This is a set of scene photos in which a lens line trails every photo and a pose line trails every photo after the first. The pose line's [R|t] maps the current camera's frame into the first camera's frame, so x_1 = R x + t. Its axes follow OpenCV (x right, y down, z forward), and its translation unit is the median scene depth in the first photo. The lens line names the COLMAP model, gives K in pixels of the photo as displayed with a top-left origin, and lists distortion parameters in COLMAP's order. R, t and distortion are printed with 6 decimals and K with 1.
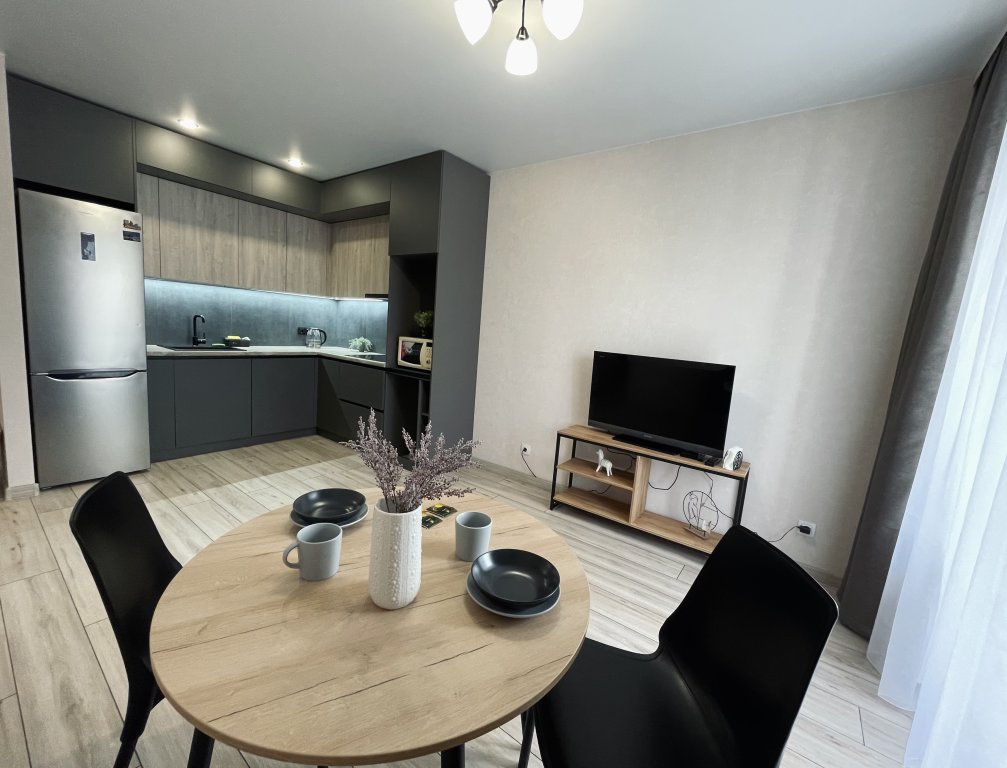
lens RADIAL K [[419.6, 0, 494.1], [0, 419.6, 383.0], [0, 0, 1]] dist [0.000369, 0.000314]
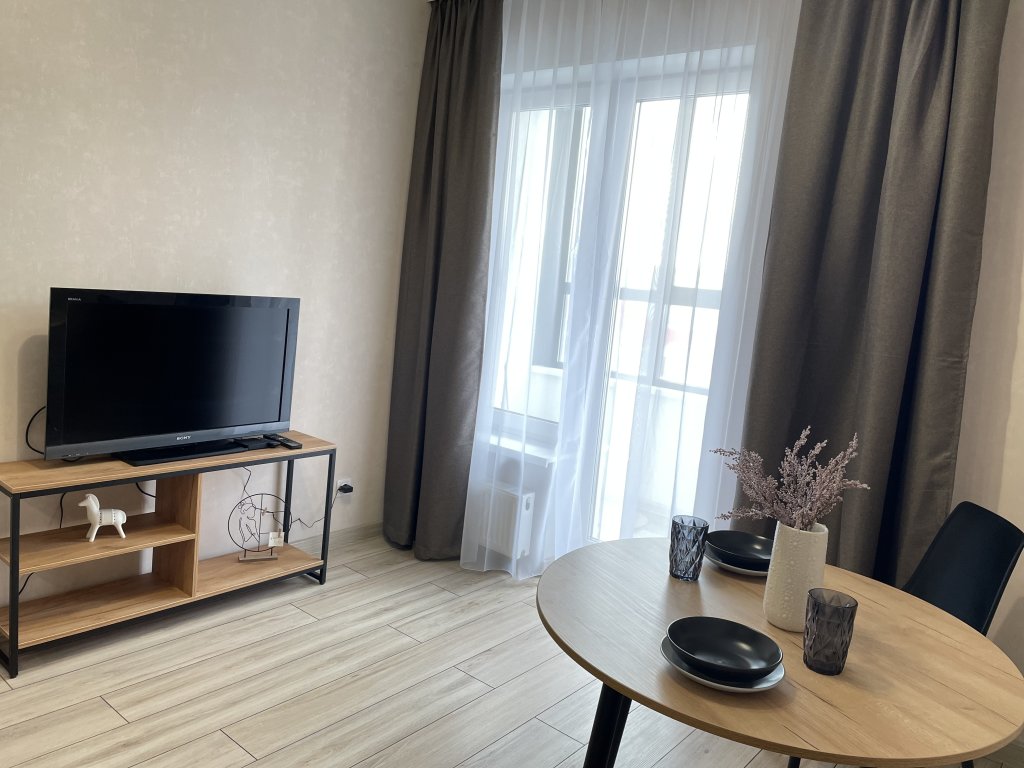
lens RADIAL K [[782.9, 0, 512.0], [0, 782.9, 384.0], [0, 0, 1]] dist [0.087233, -0.114879]
pose [[0.037746, -0.207907, 0.977420, -0.508146], [0.044580, 0.977494, 0.206201, -0.111211], [-0.998293, 0.035790, 0.046165, 0.422185]]
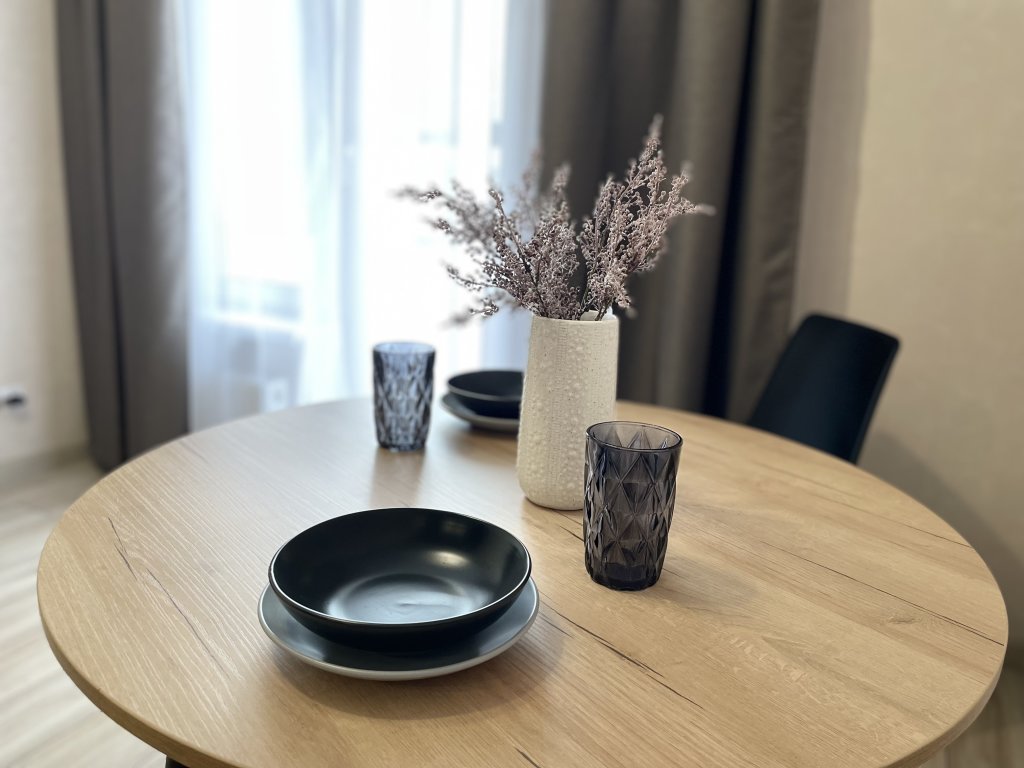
lens RADIAL K [[782.9, 0, 512.0], [0, 782.9, 384.0], [0, 0, 1]] dist [0.087233, -0.114879]
pose [[-0.179844, -0.311047, 0.933223, -0.299569], [0.074843, 0.941615, 0.328267, 0.008892], [-0.980844, 0.128882, -0.146064, 0.337140]]
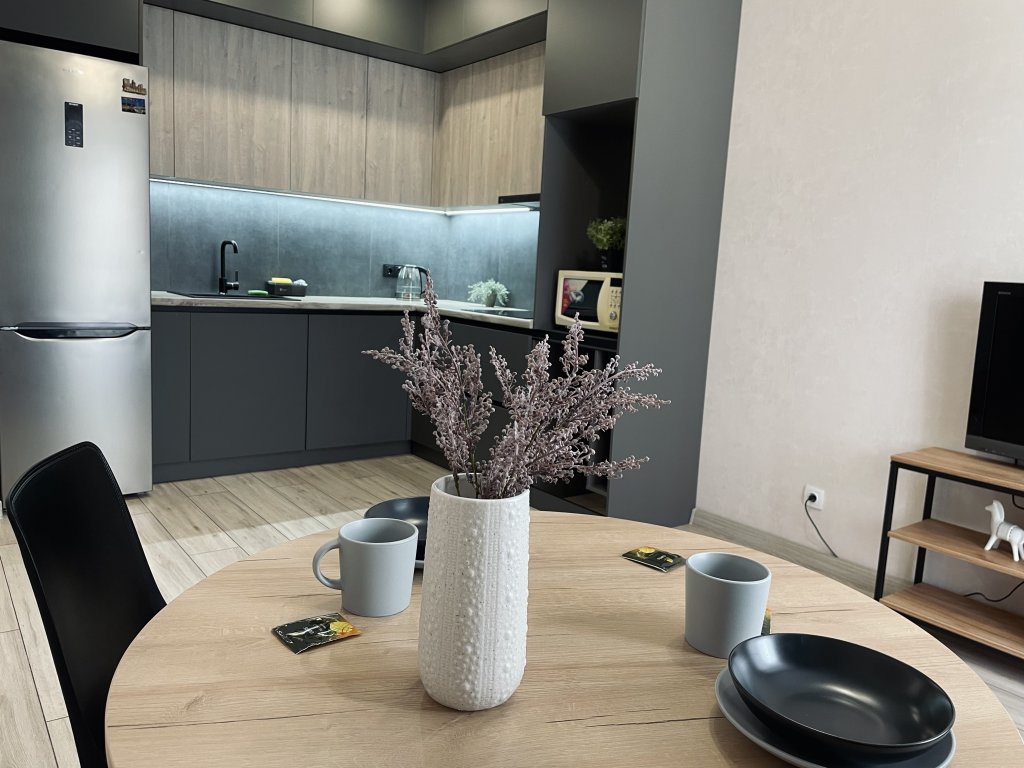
lens RADIAL K [[782.9, 0, 512.0], [0, 782.9, 384.0], [0, 0, 1]] dist [0.087233, -0.114879]
pose [[0.962575, 0.015843, -0.270551, -0.014422], [-0.018994, 0.999779, -0.009034, 0.044925], [0.270348, 0.013835, 0.962663, 0.036972]]
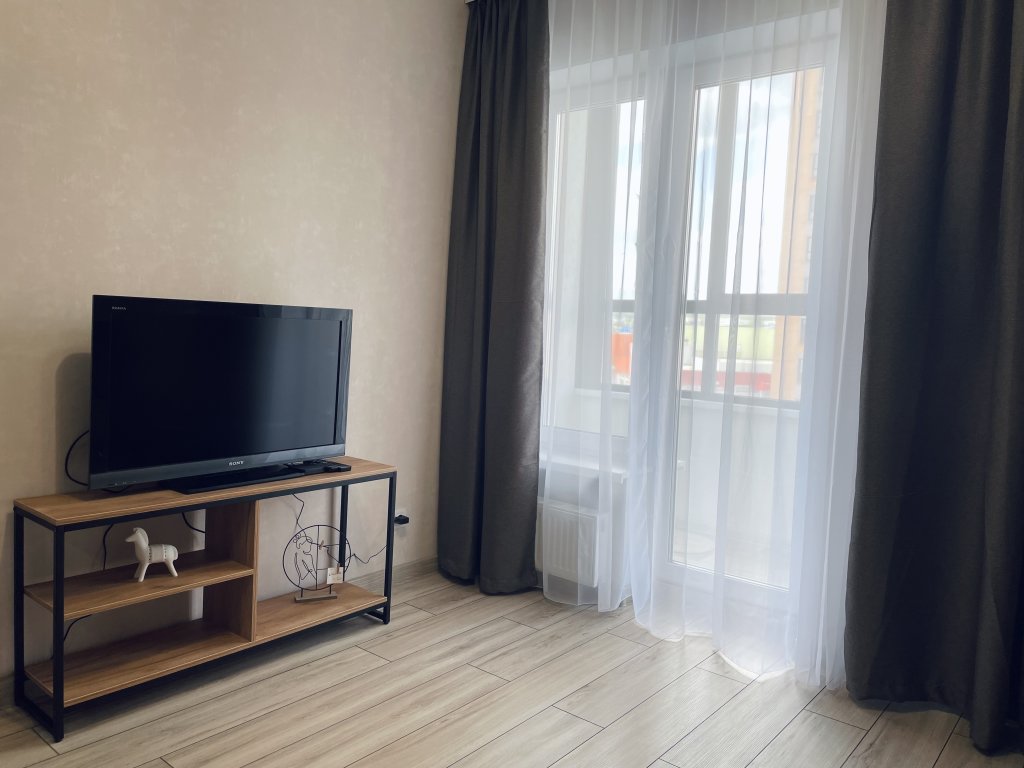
lens RADIAL K [[782.9, 0, 512.0], [0, 782.9, 384.0], [0, 0, 1]] dist [0.087233, -0.114879]
pose [[0.030676, -0.147215, 0.988629, -0.442412], [0.097039, 0.984861, 0.143643, -0.055017], [-0.994808, 0.091529, 0.044497, 0.507854]]
